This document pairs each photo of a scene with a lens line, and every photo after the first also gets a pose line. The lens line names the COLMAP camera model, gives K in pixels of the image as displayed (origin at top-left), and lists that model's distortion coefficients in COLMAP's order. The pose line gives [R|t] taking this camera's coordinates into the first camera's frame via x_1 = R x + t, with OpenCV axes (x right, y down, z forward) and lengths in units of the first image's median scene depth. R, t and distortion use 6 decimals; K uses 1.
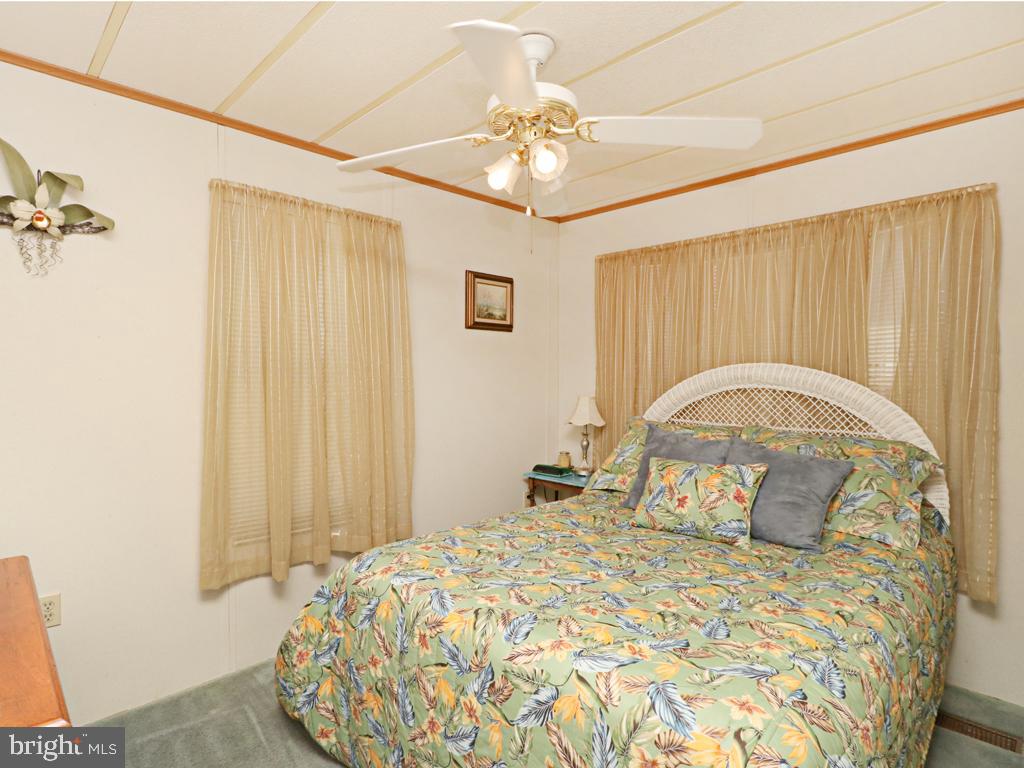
lens RADIAL K [[537.8, 0, 477.5], [0, 537.8, 389.6], [0, 0, 1]] dist [-0.000356, 0.000275]
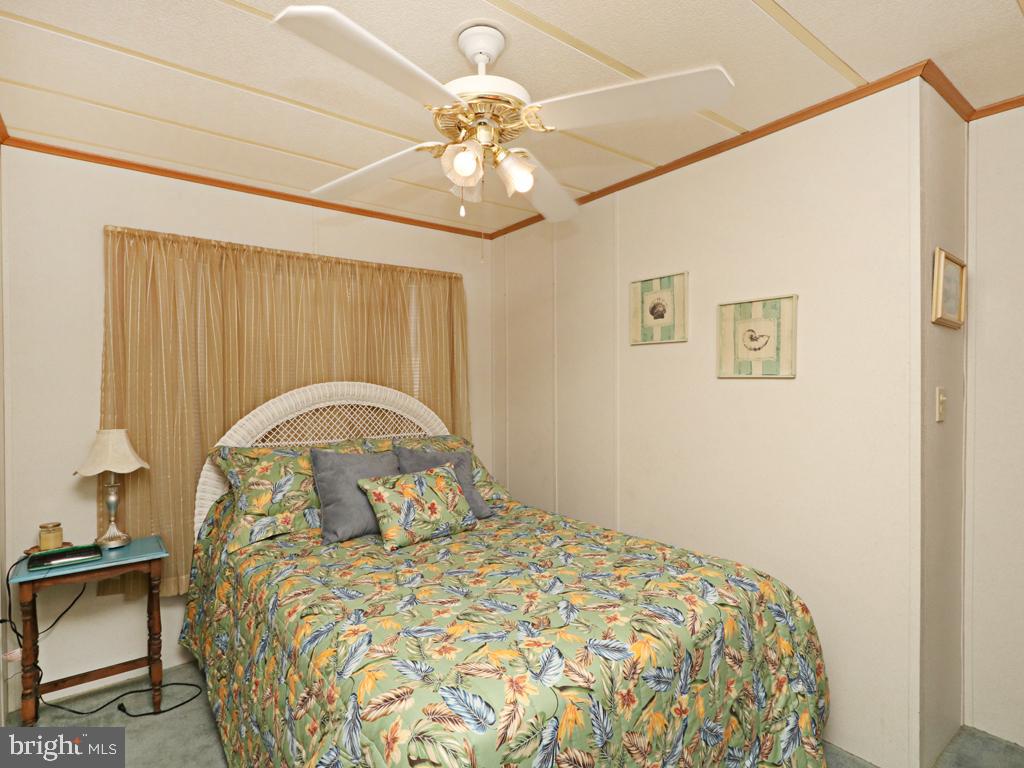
lens RADIAL K [[528.5, 0, 484.4], [0, 528.5, 386.5], [0, 0, 1]] dist [0.000629, -0.000208]
pose [[0.119321, -0.006510, 0.992834, -0.660877], [0.043393, 0.999057, 0.001336, -0.035688], [-0.991907, 0.042922, 0.119491, 0.746702]]
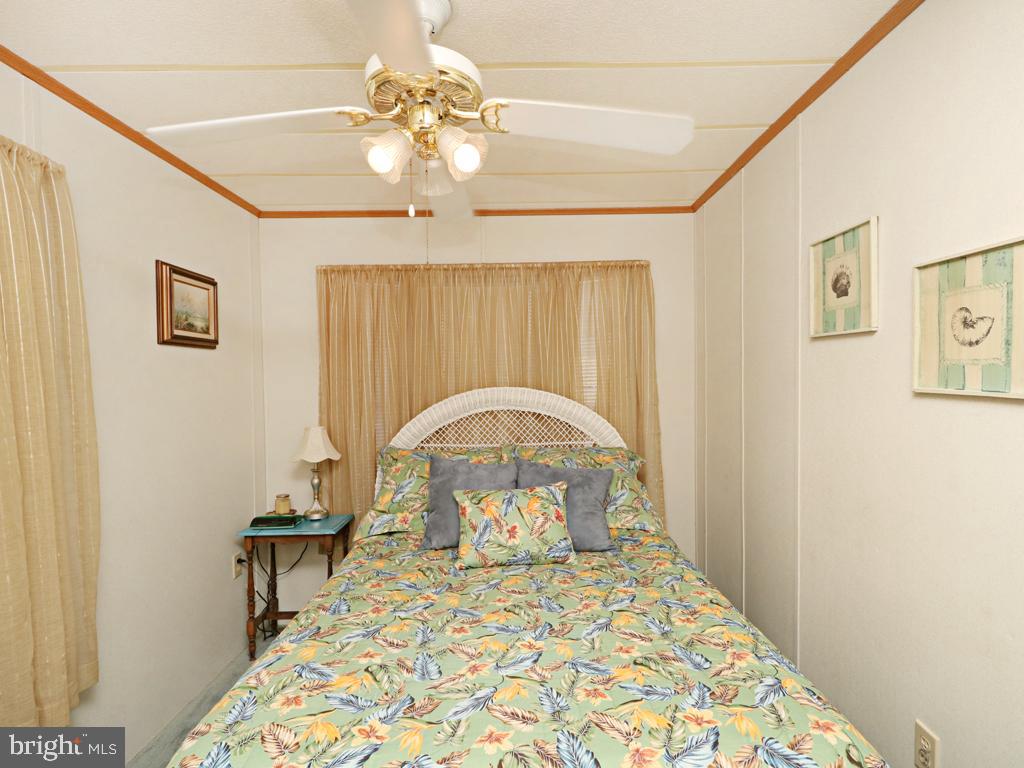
lens RADIAL K [[518.6, 0, 513.3], [0, 518.6, 389.0], [0, 0, 1]] dist [-0.002295, -0.001085]
pose [[0.679911, -0.027956, 0.732762, -0.310823], [0.042294, 0.999105, -0.001125, -0.055128], [-0.732074, 0.031757, 0.680484, 0.331392]]
